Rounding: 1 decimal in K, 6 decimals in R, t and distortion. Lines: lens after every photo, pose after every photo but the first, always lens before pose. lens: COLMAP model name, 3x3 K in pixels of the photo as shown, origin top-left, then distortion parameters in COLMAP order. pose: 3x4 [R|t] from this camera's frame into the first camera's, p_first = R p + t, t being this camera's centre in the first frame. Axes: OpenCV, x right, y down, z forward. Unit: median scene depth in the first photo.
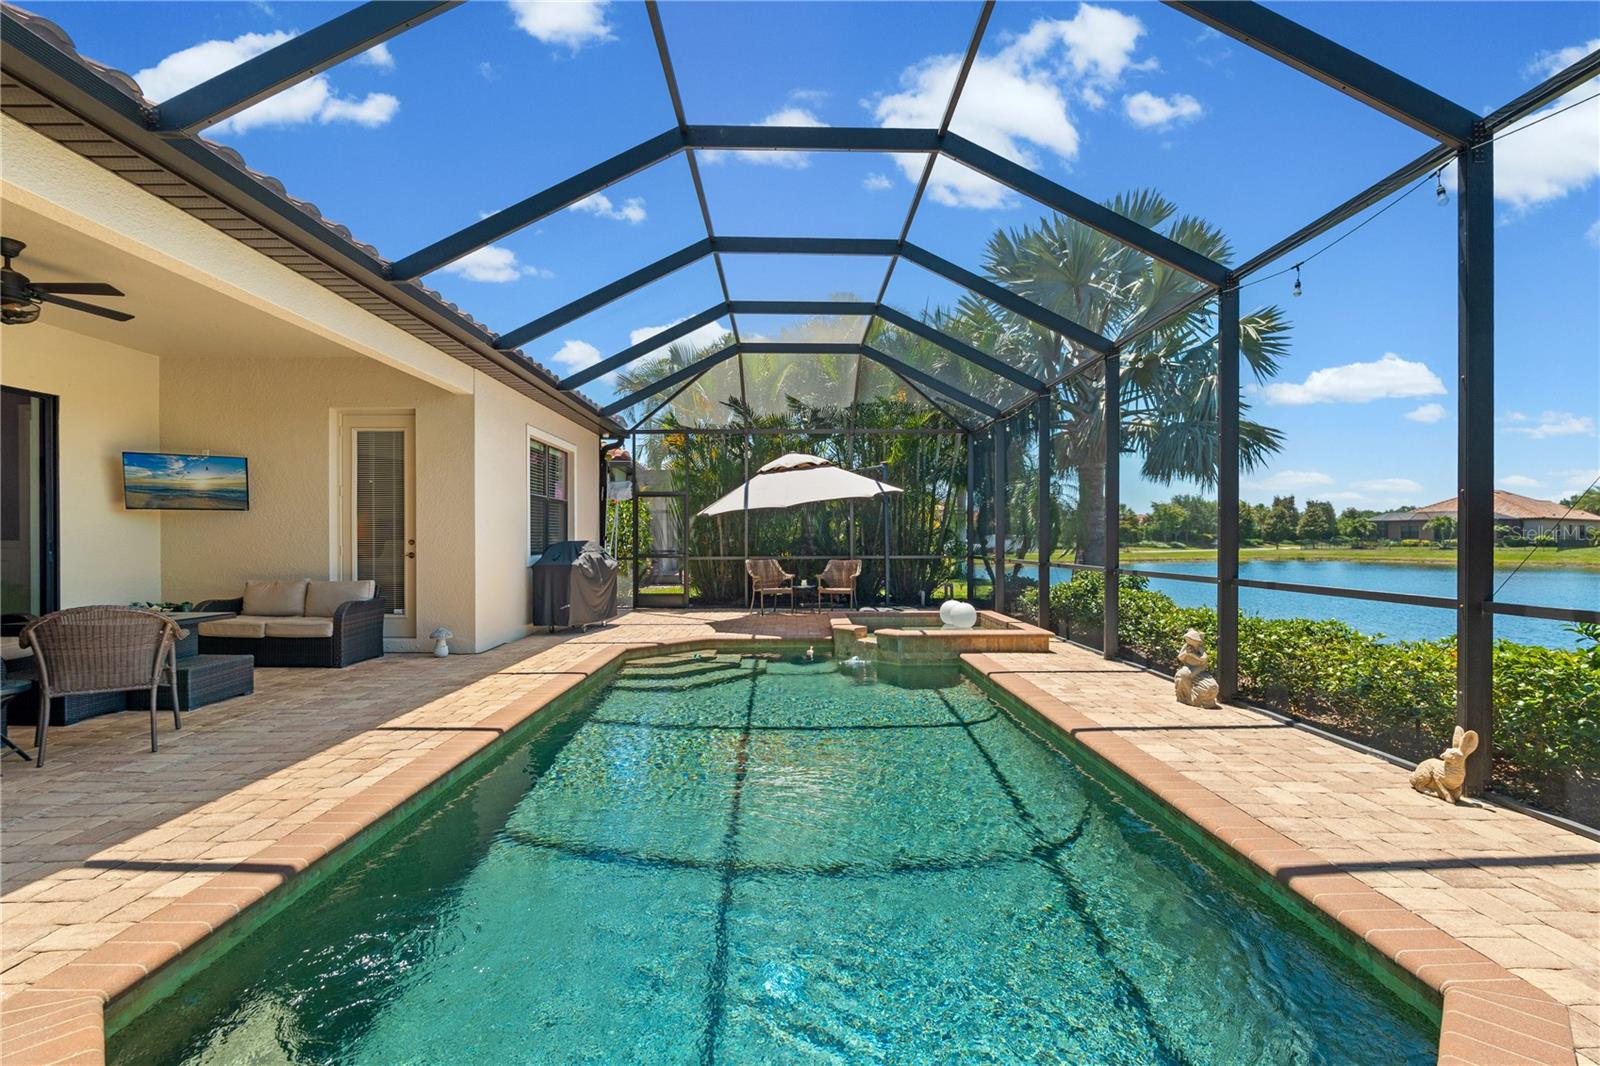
lens RADIAL K [[703.5, 0, 799.9], [0, 703.5, 537.7], [0, 0, 1]] dist [-0.001460, -0.000043]
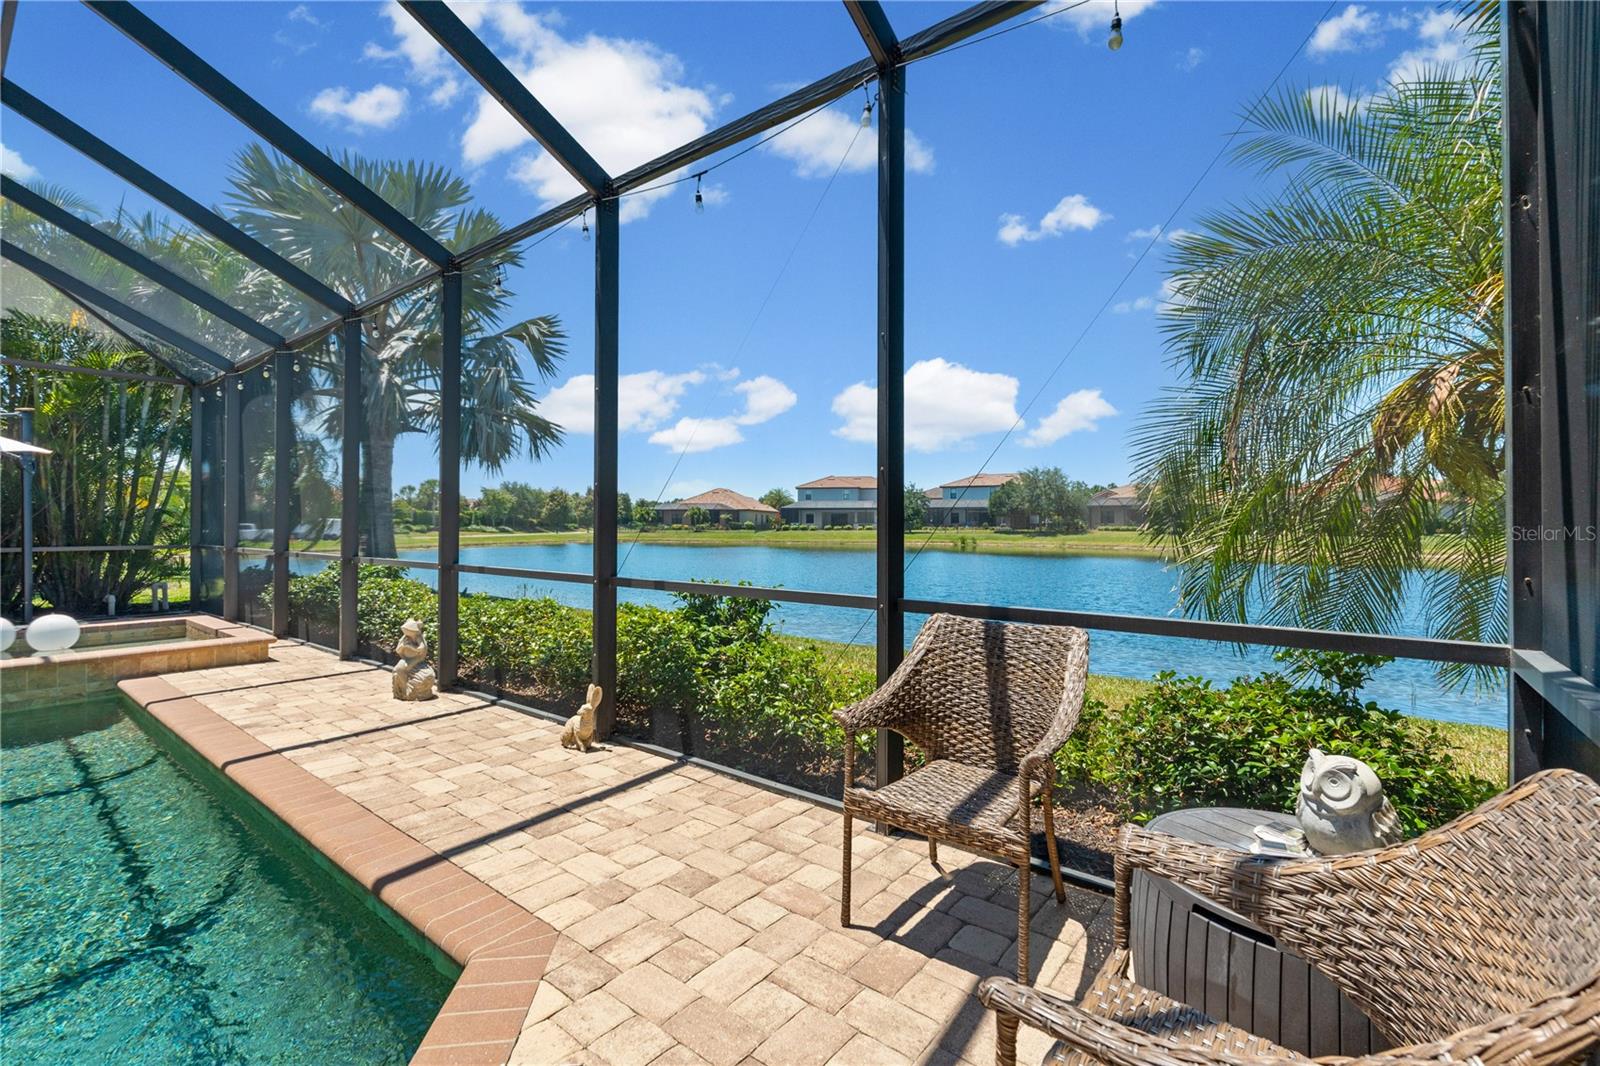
lens RADIAL K [[708.6, 0, 801.6], [0, 708.6, 514.2], [0, 0, 1]] dist [0.000710, -0.000372]
pose [[0.634368, 0.013025, 0.772922, 0.111584], [-0.004510, 0.999903, -0.013148, -0.001181], [-0.773018, 0.004855, 0.634365, -0.012388]]
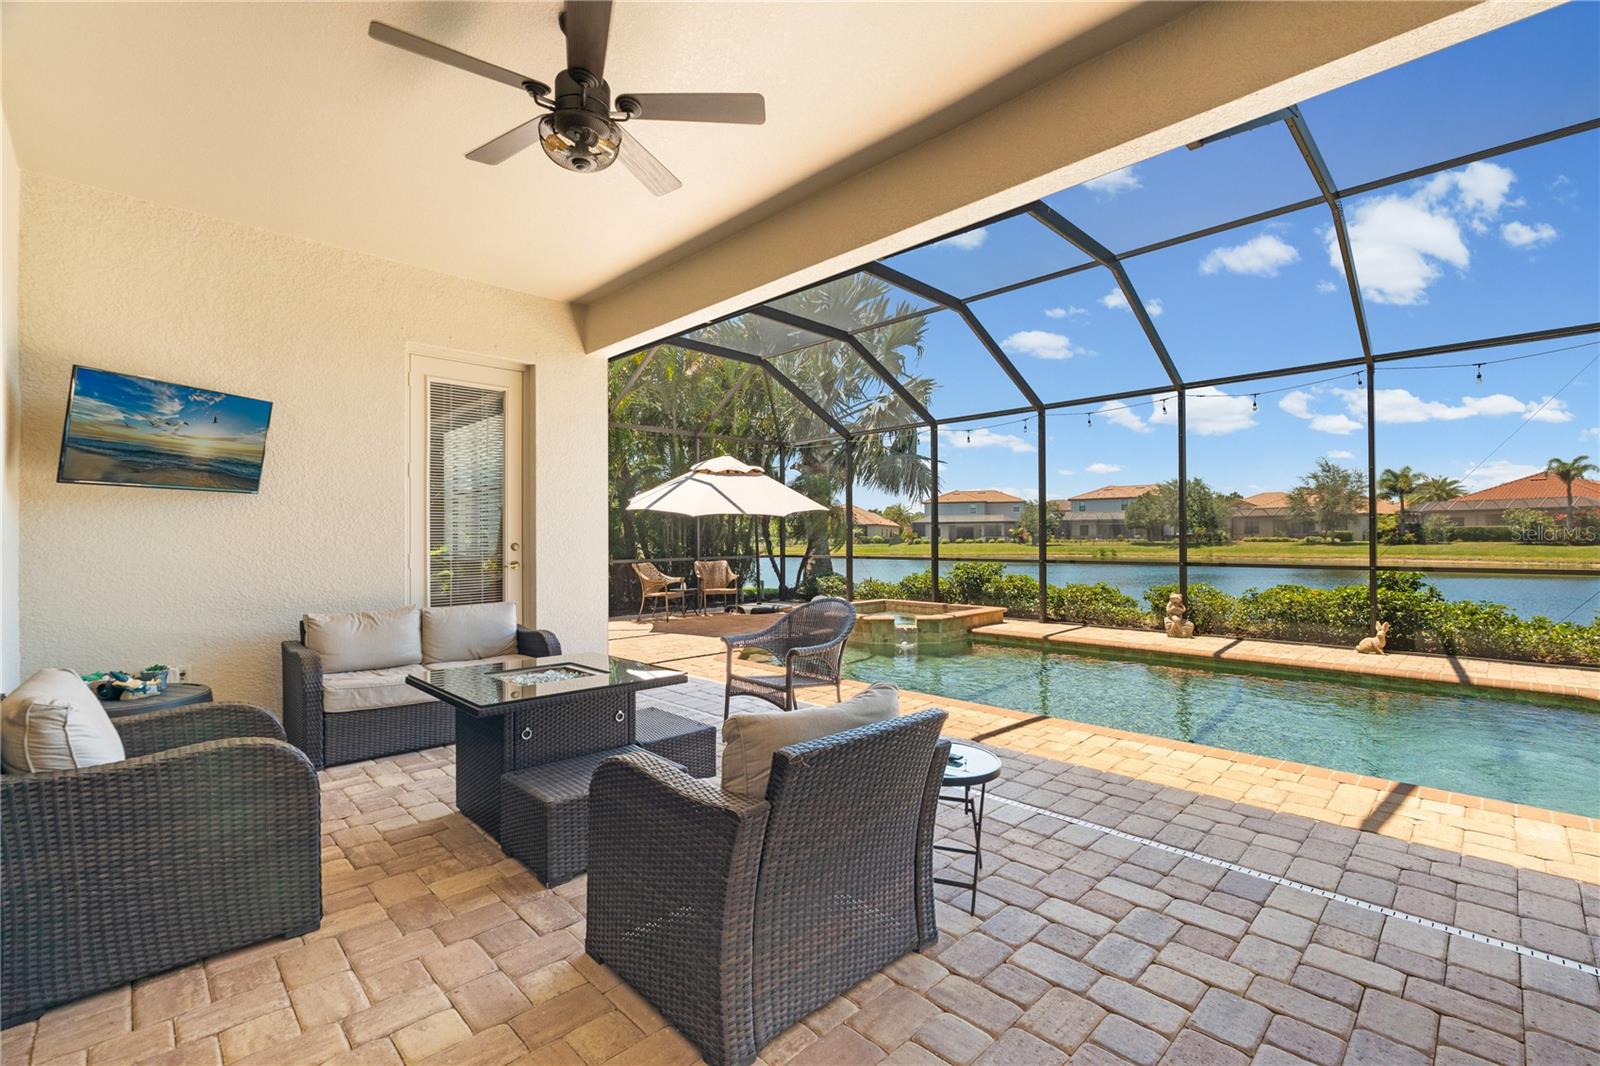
lens RADIAL K [[703.5, 0, 799.9], [0, 703.5, 537.7], [0, 0, 1]] dist [-0.001460, -0.000043]
pose [[0.726434, -0.003155, 0.687229, -0.910575], [0.004493, 0.999990, -0.000158, -0.002908], [-0.687222, 0.003203, 0.726441, 0.298364]]
